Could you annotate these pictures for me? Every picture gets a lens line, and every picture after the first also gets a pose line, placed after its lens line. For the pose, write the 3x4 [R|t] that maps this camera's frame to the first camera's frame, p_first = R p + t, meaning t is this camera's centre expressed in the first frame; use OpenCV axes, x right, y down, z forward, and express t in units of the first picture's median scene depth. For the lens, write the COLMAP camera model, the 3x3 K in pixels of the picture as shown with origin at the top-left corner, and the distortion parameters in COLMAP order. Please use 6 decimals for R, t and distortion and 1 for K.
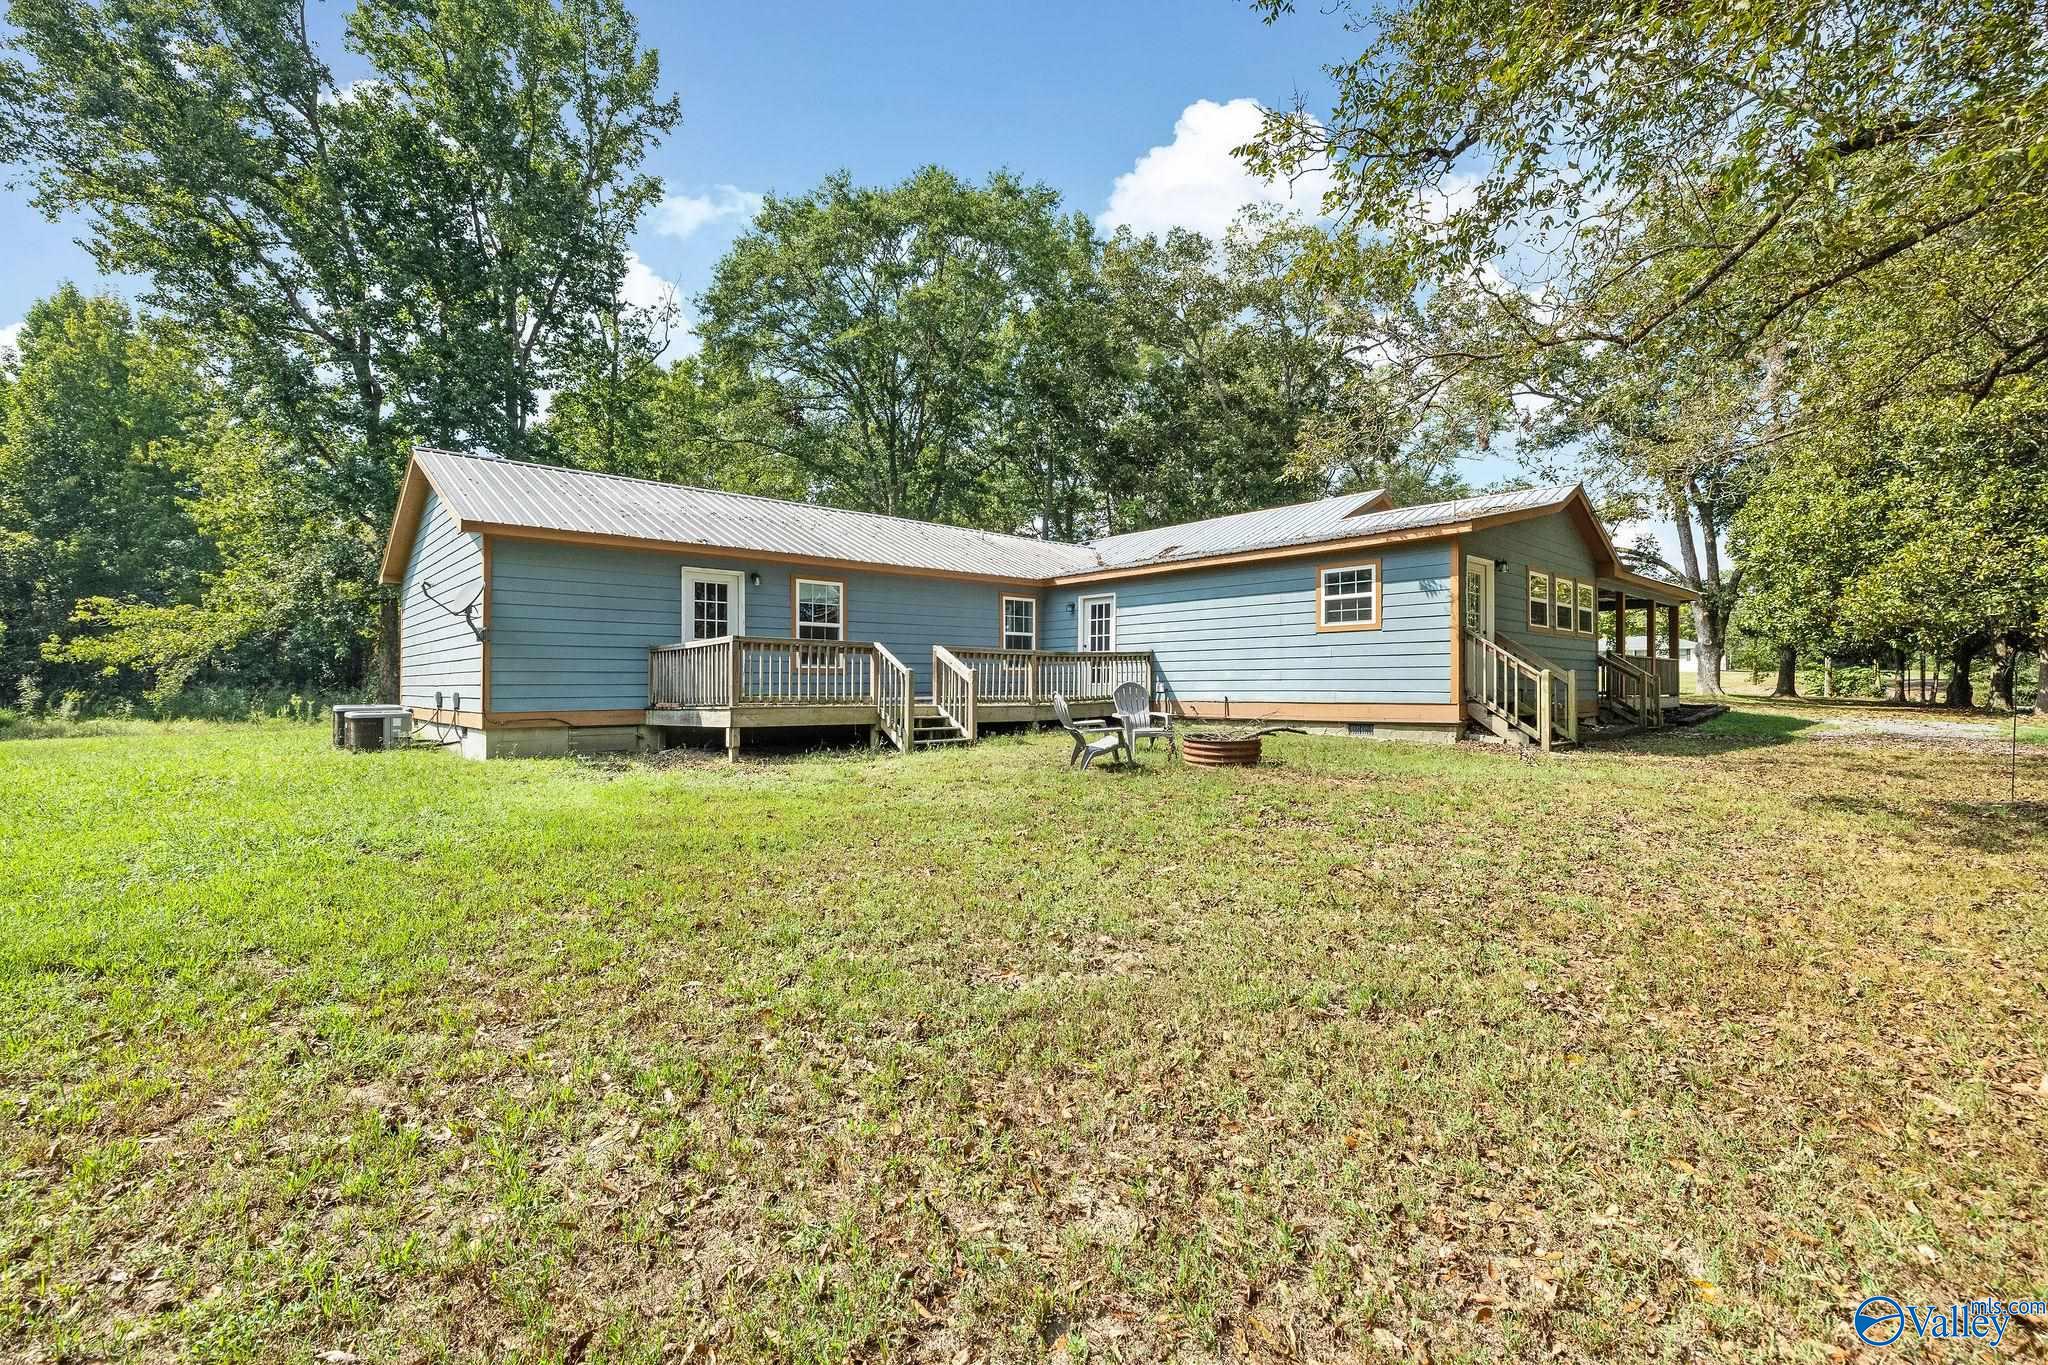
lens RADIAL K [[895.3, 0, 1024.0], [0, 895.3, 682.5], [0, 0, 1]] dist [0.001196, 0.000226]
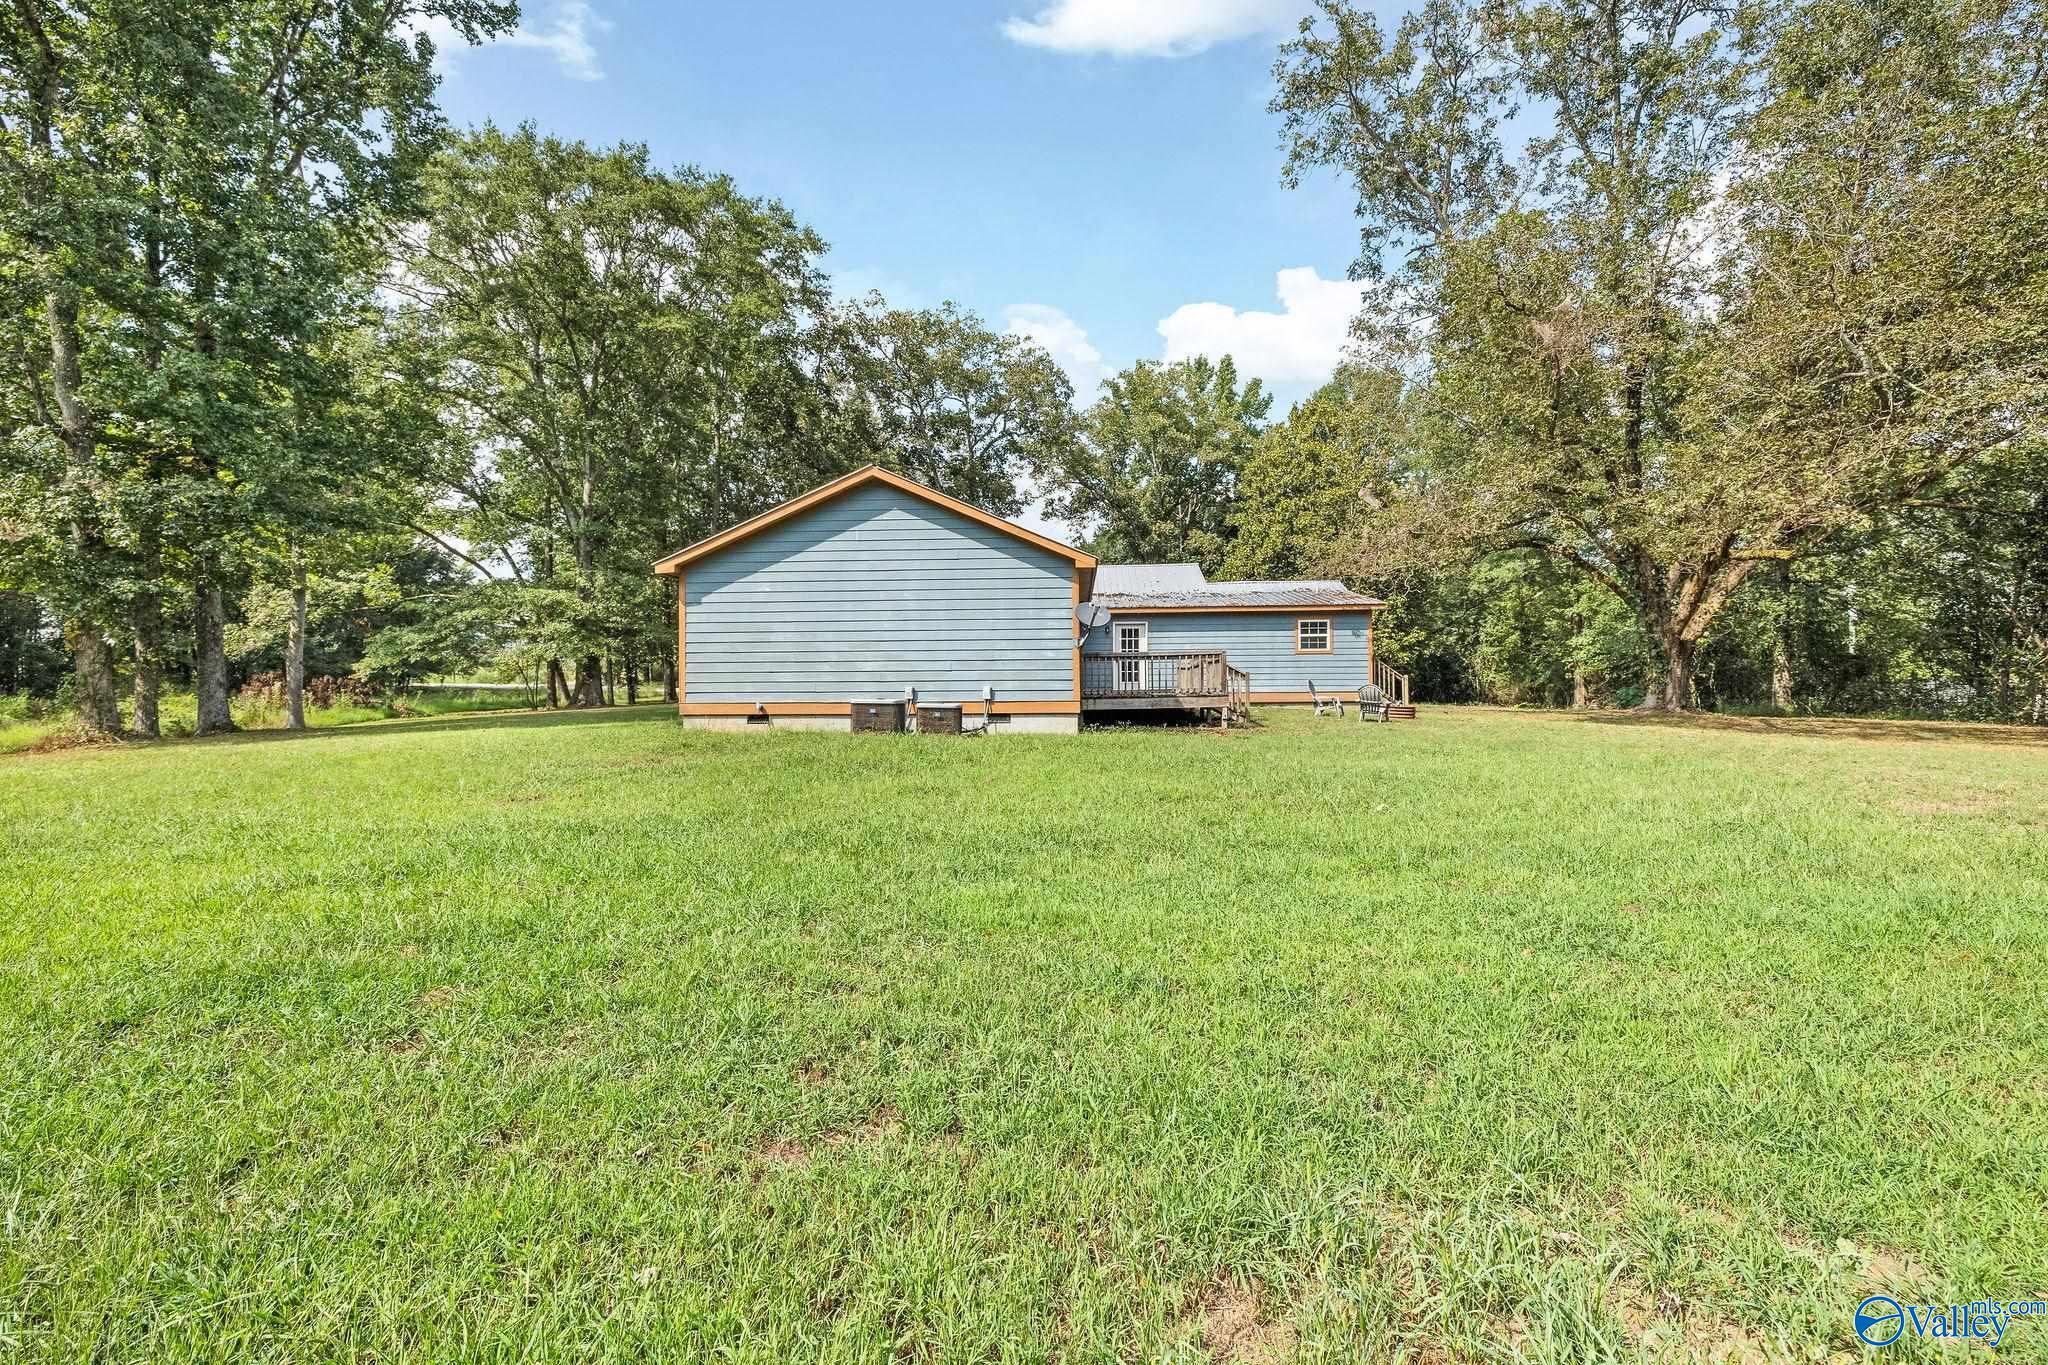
lens RADIAL K [[895.3, 0, 1024.0], [0, 895.3, 682.5], [0, 0, 1]] dist [0.001196, 0.000226]
pose [[0.709703, 0.002598, 0.704497, -1.094115], [0.000021, 0.999993, -0.003709, 0.007688], [-0.704501, 0.002647, 0.709698, 0.075013]]
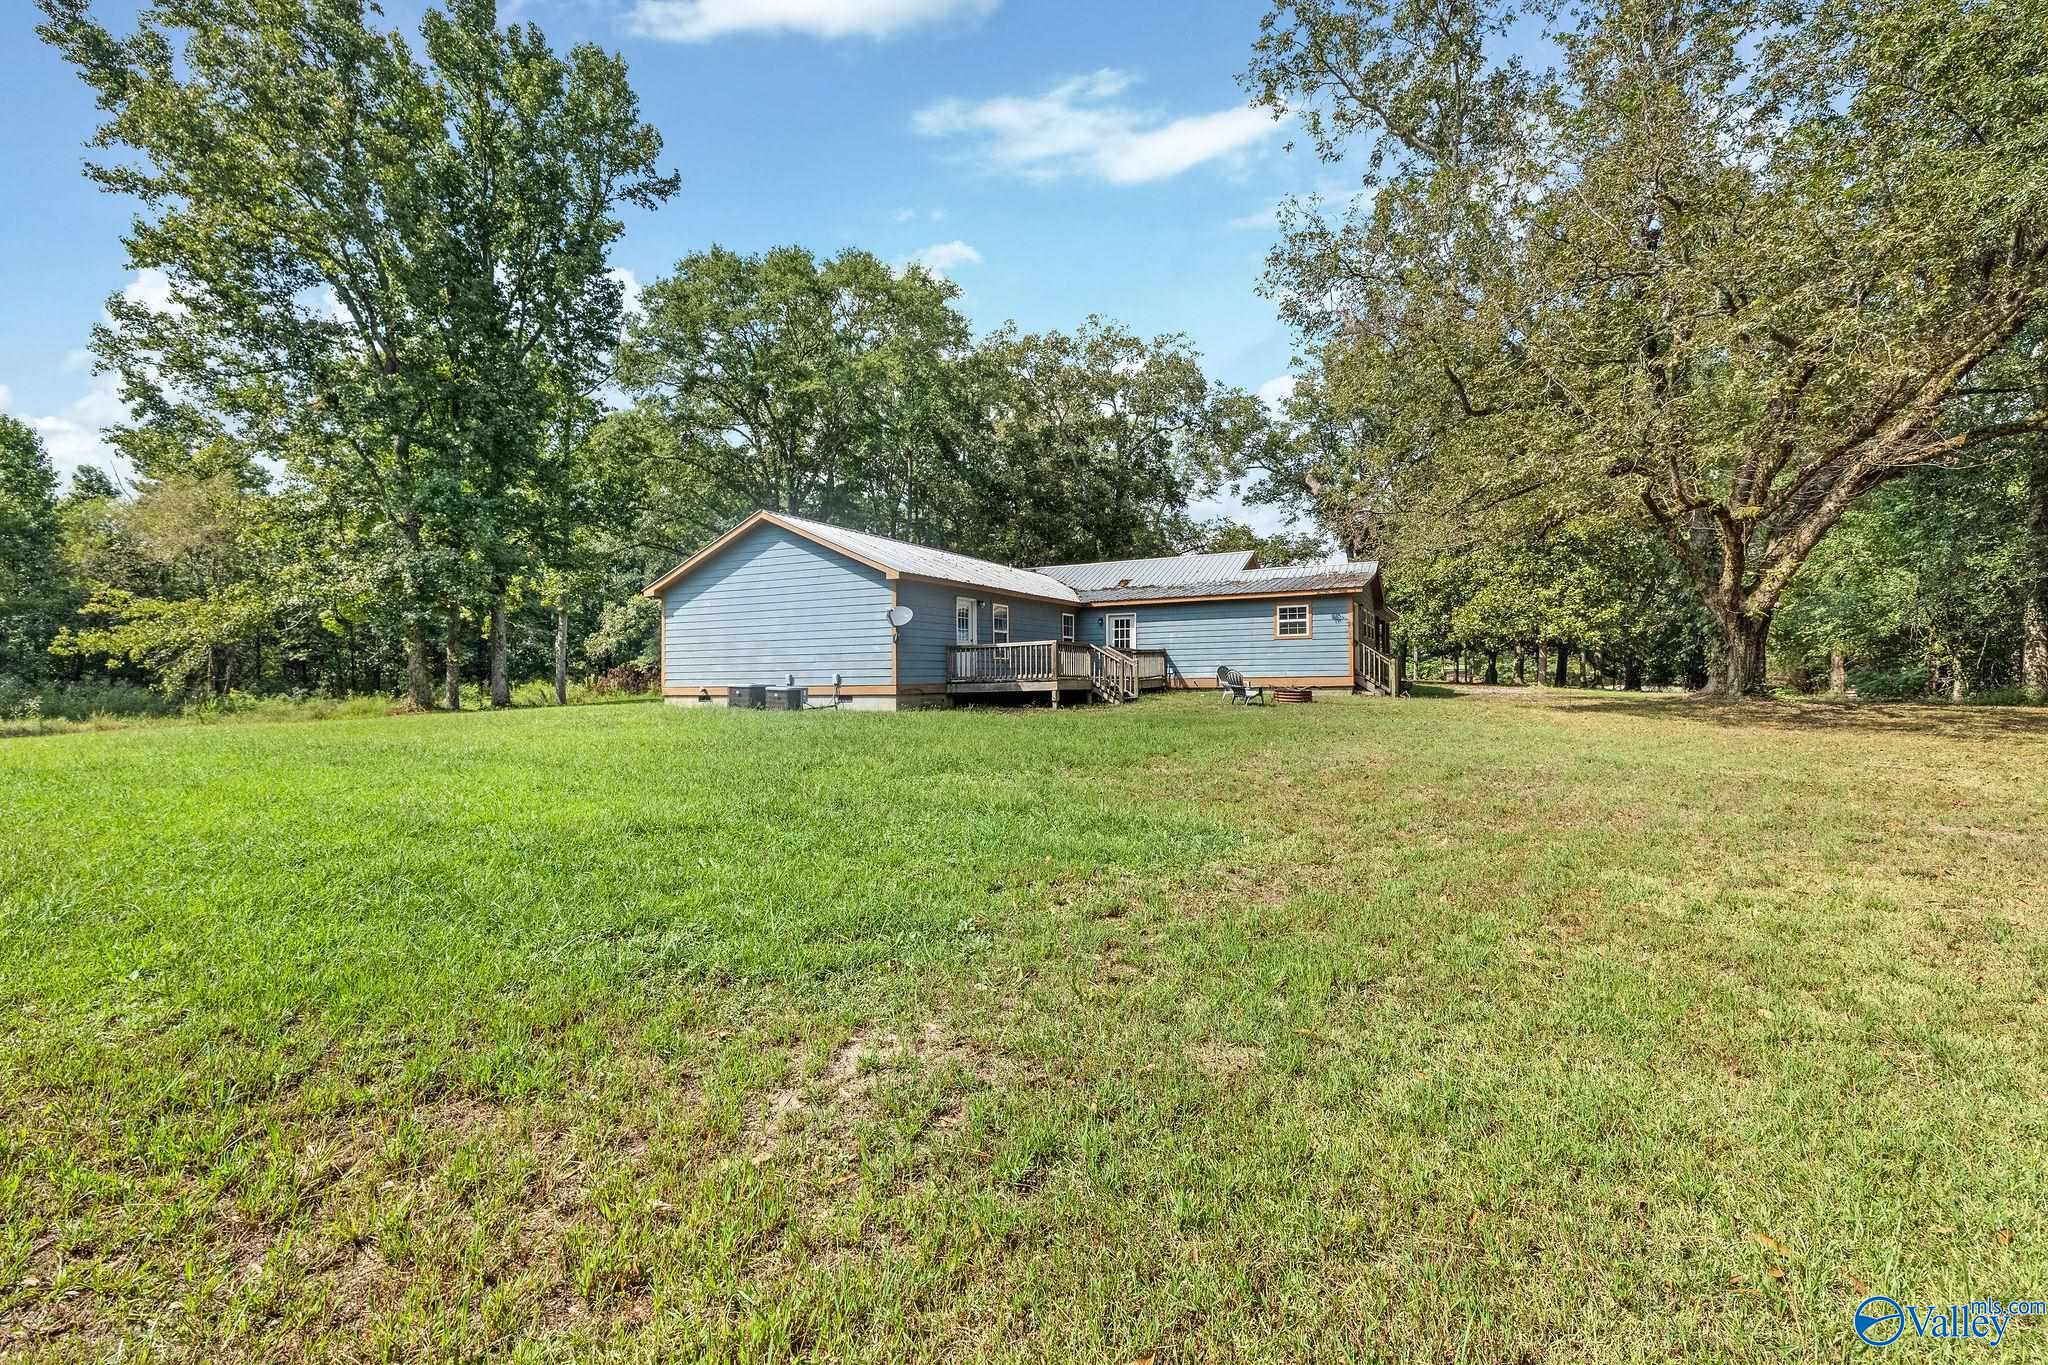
lens RADIAL K [[920.8, 0, 1018.2], [0, 920.8, 672.9], [0, 0, 1]] dist [-0.001461, -0.000179]
pose [[0.932267, -0.005441, 0.361729, -0.692554], [0.007481, 0.999963, -0.004240, 0.014052], [-0.361693, 0.006659, 0.932274, -0.471749]]
